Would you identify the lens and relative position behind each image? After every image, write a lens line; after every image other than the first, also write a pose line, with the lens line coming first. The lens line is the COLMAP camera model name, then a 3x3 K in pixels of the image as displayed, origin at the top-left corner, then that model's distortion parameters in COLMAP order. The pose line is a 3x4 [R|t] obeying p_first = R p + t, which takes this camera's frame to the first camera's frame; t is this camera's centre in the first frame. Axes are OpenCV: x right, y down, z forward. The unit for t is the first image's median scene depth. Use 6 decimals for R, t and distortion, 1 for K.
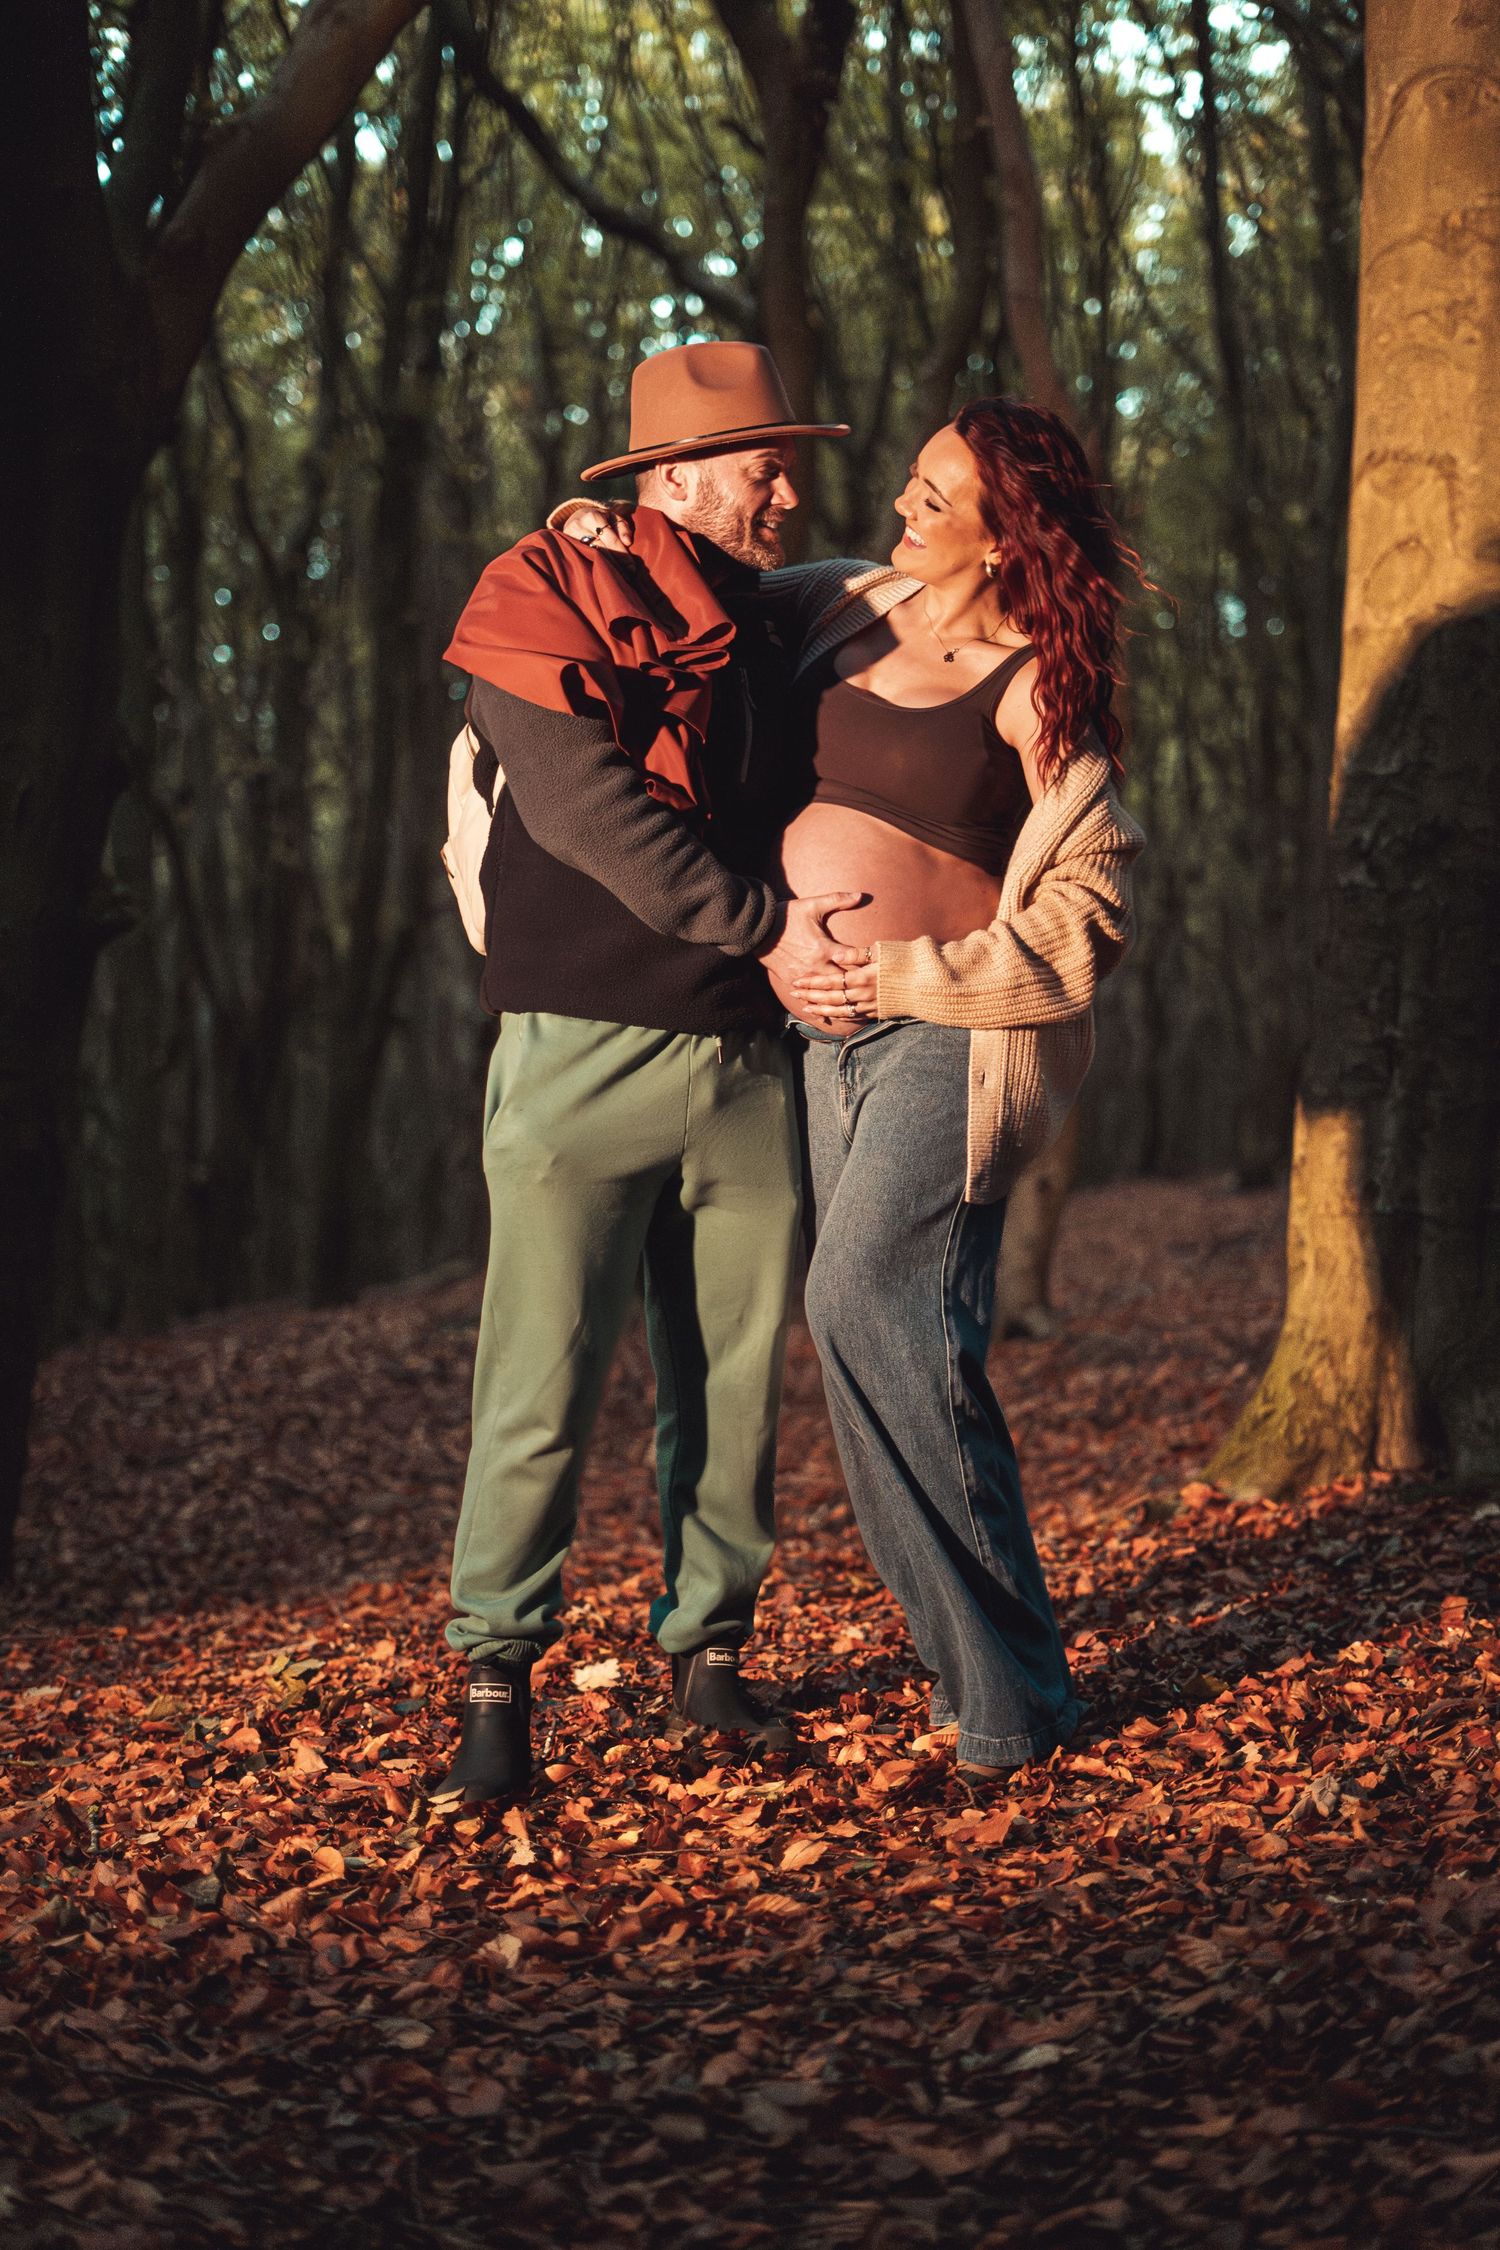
lens RADIAL K [[3215.8, 0, 750.0], [0, 3215.8, 1125.0], [0, 0, 1]] dist [-0.016336, 0.062799]
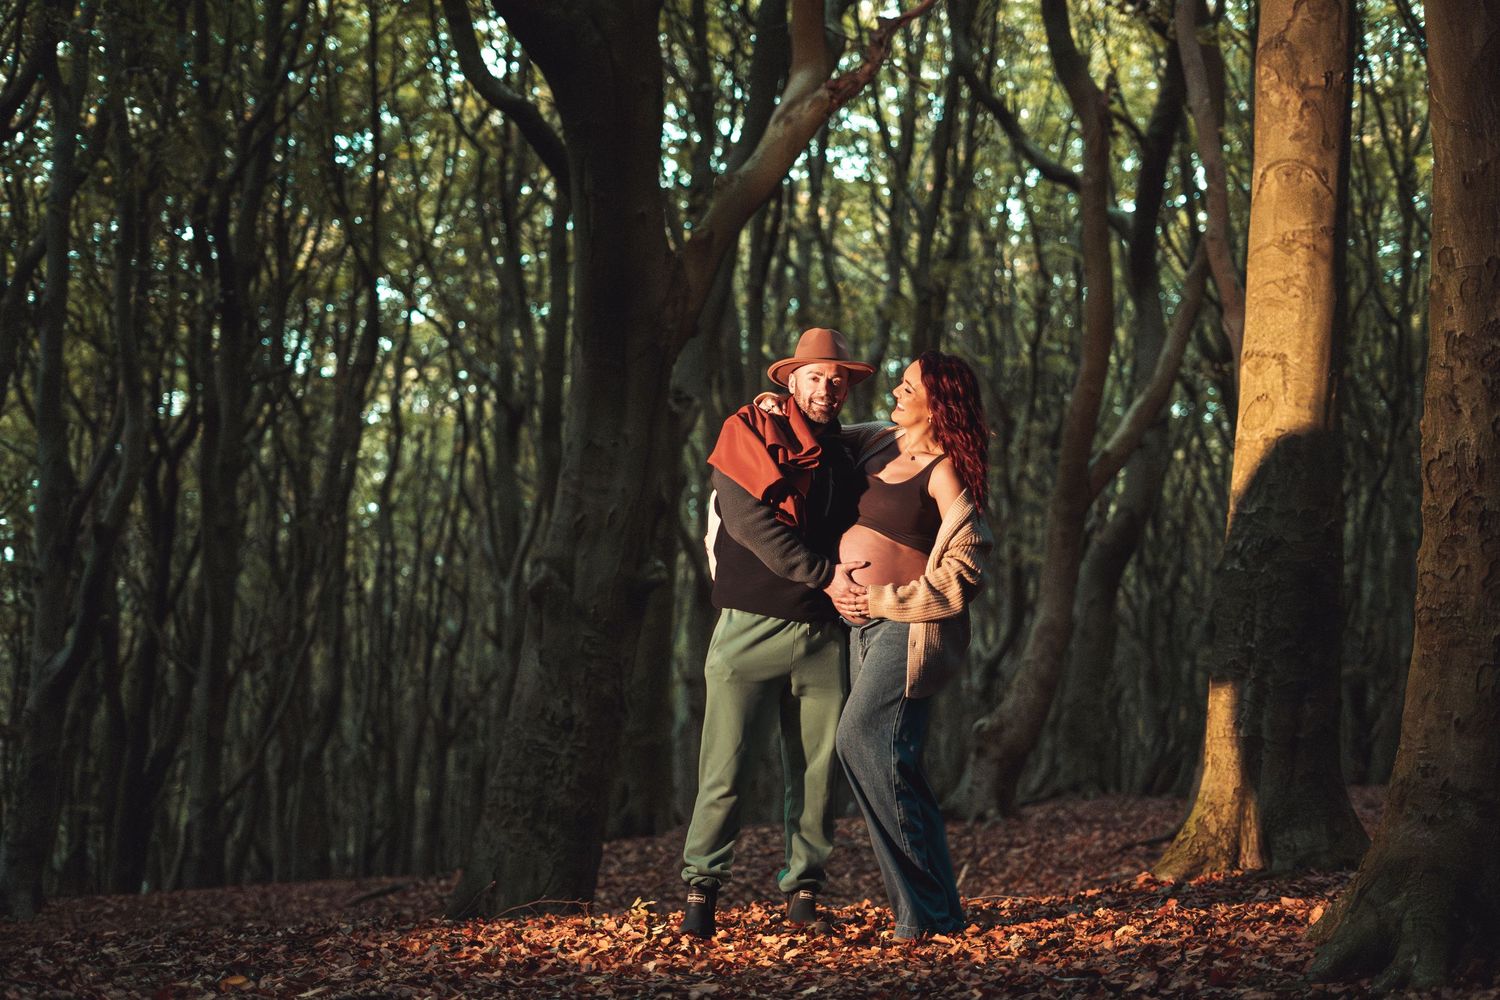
lens RADIAL K [[2143.8, 0, 757.3], [0, 2143.8, 562.7], [0, 0, 1]] dist [-0.016336, 0.062799]
pose [[0.976455, 0.018657, -0.214915, 0.280918], [-0.035953, 0.996394, -0.076851, 0.048881], [0.212706, 0.082768, 0.973604, -0.510747]]
